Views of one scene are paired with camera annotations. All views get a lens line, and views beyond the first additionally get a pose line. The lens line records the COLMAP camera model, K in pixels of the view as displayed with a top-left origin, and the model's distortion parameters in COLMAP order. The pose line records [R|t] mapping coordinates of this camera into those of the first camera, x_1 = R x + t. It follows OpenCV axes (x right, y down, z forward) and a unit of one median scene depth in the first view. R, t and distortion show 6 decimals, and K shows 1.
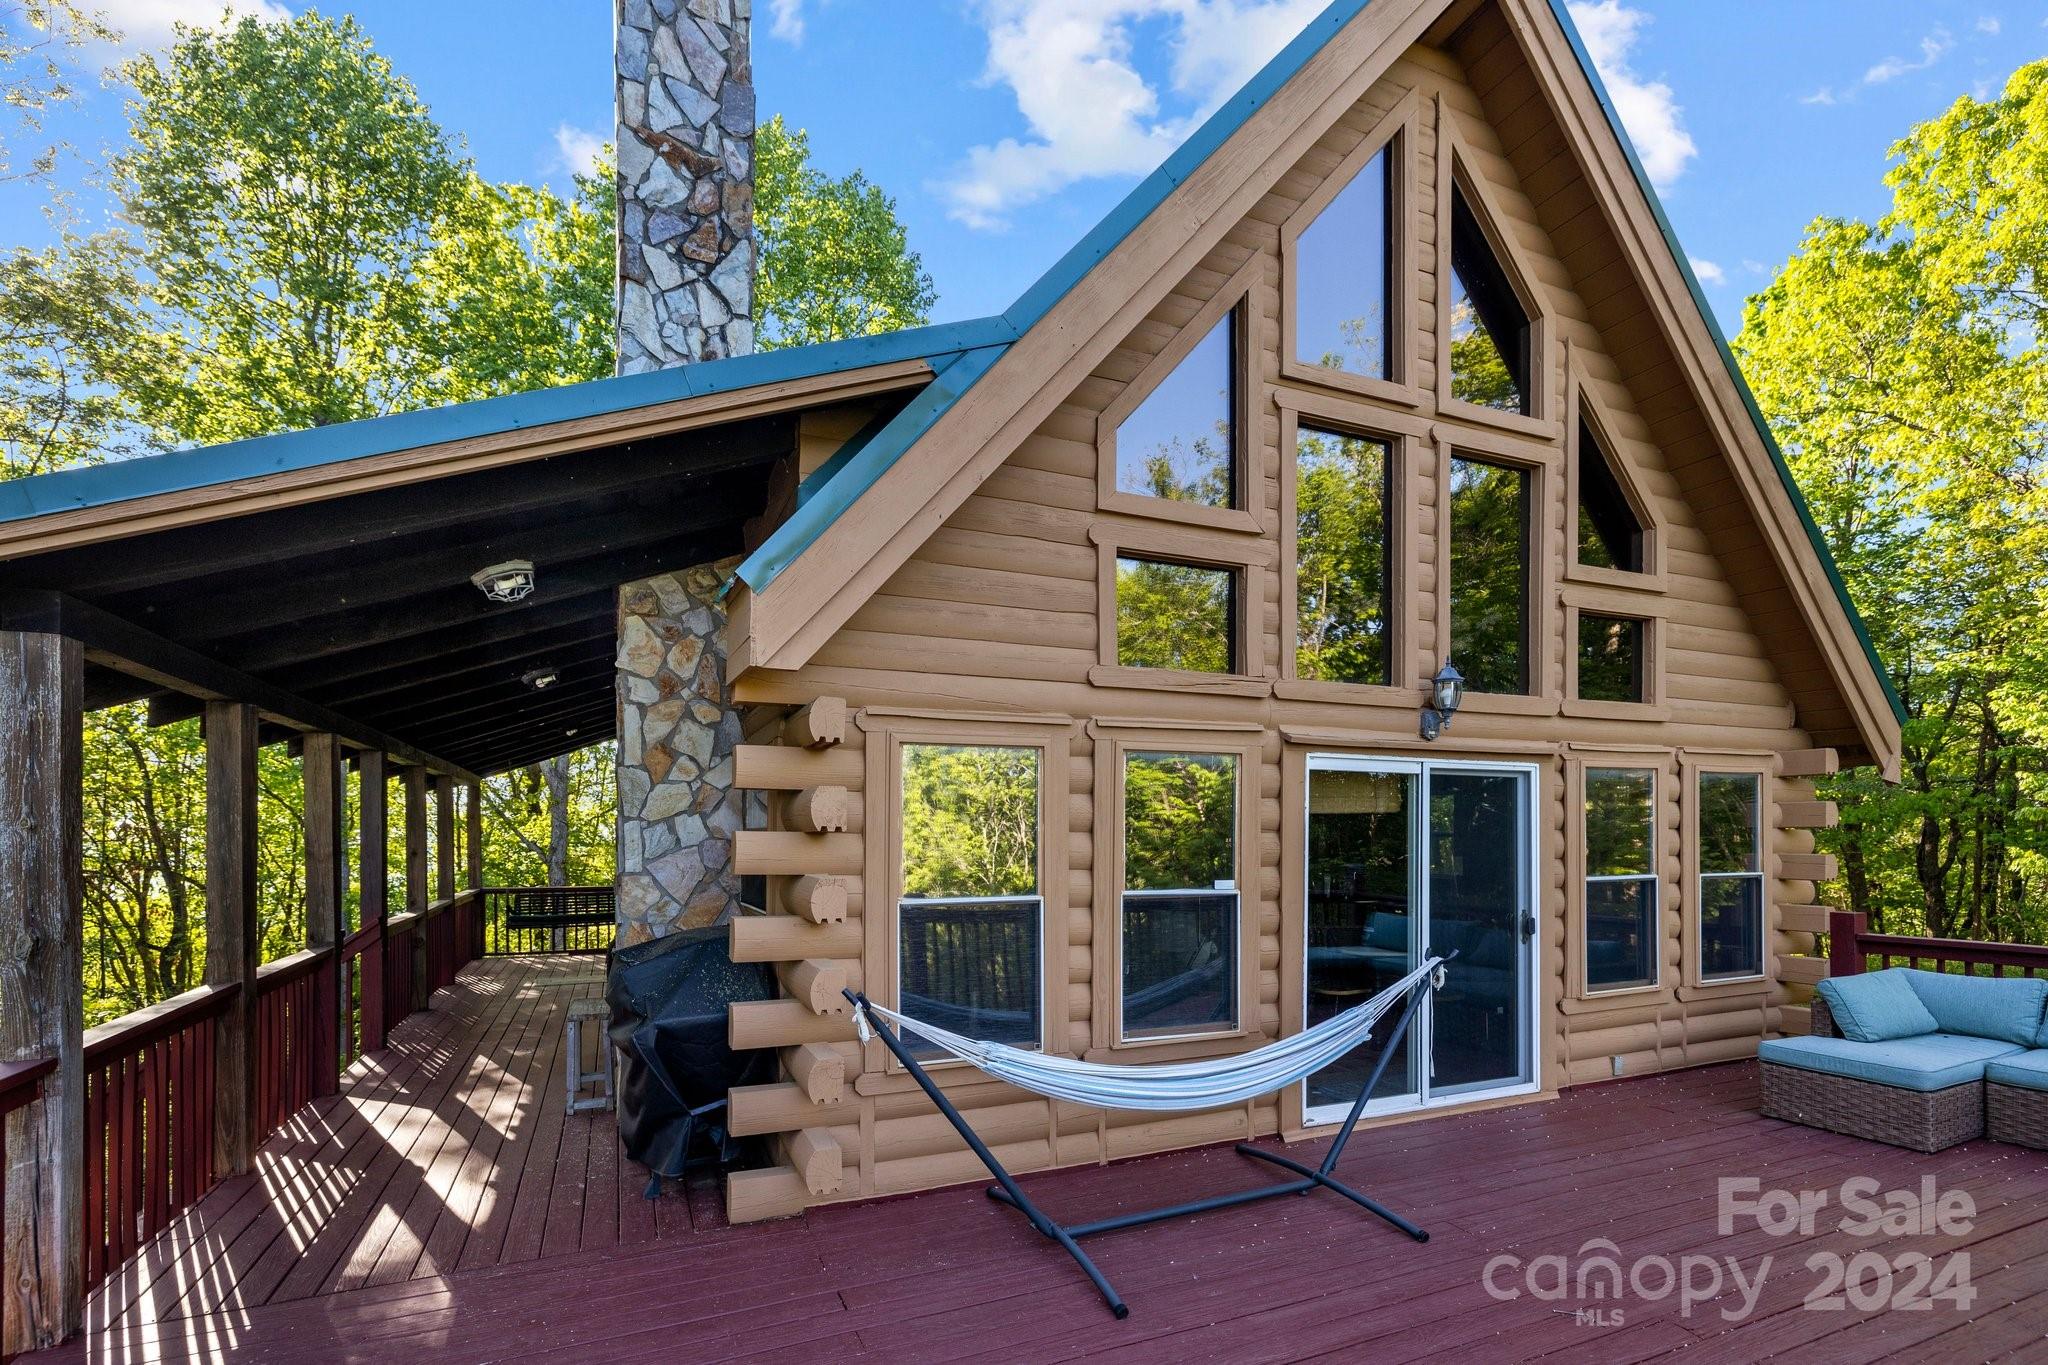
lens RADIAL K [[904.6, 0, 1027.2], [0, 904.6, 835.4], [0, 0, 1]] dist [-0.000125, 0.000472]
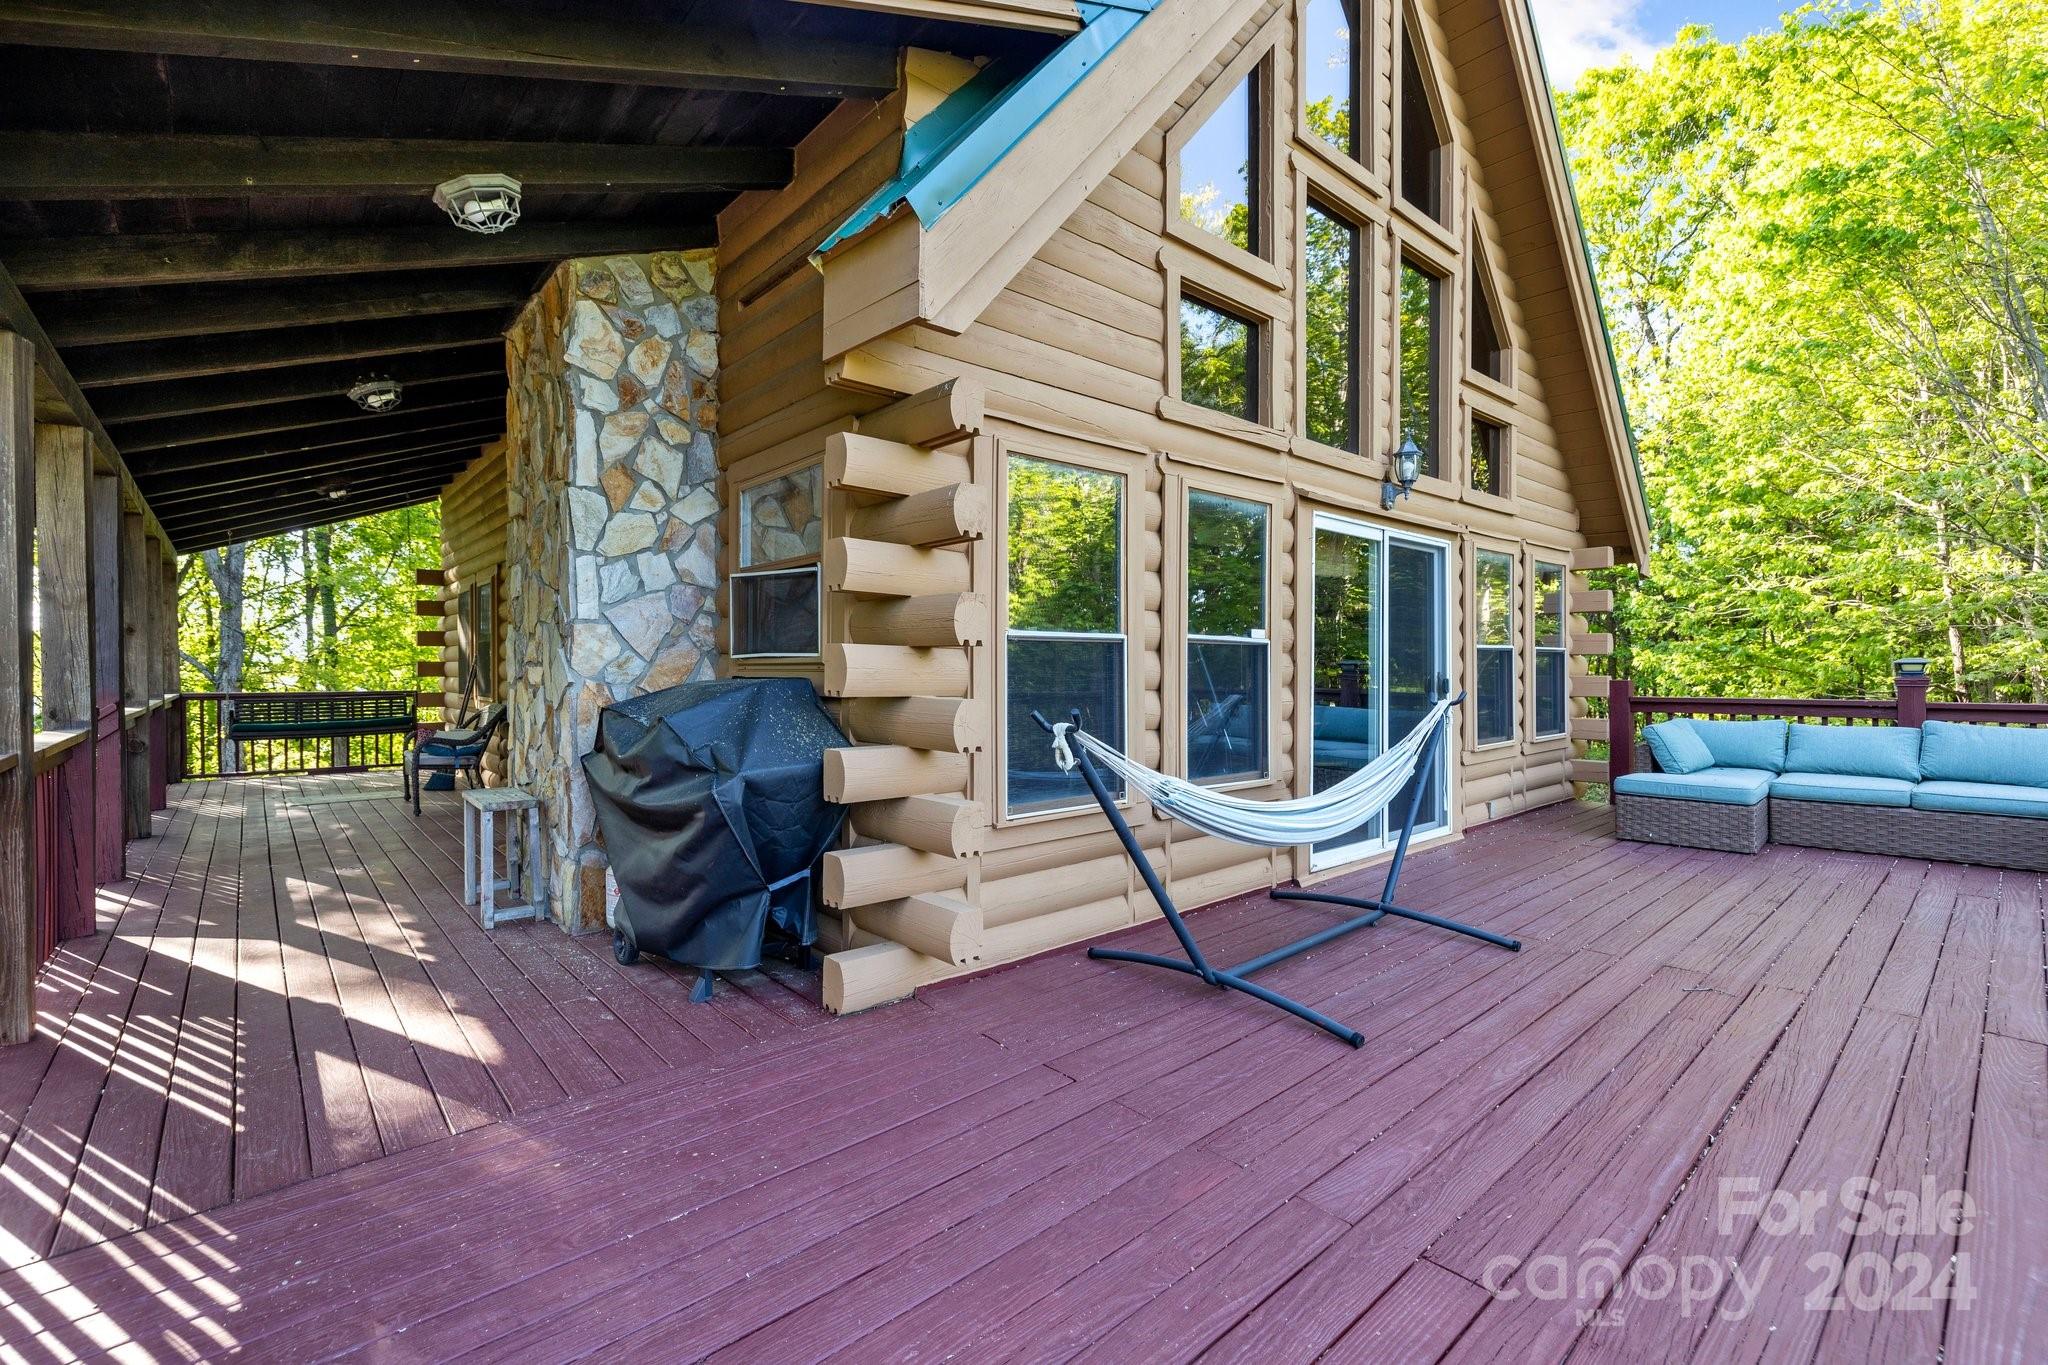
lens RADIAL K [[865.8, 0, 1028.1], [0, 865.8, 668.6], [0, 0, 1]] dist [0.000045, 0.000670]
pose [[0.955679, -0.003744, 0.294388, -0.286927], [0.001934, 0.999977, 0.006439, 0.080230], [-0.294405, -0.005584, 0.955664, 0.146057]]
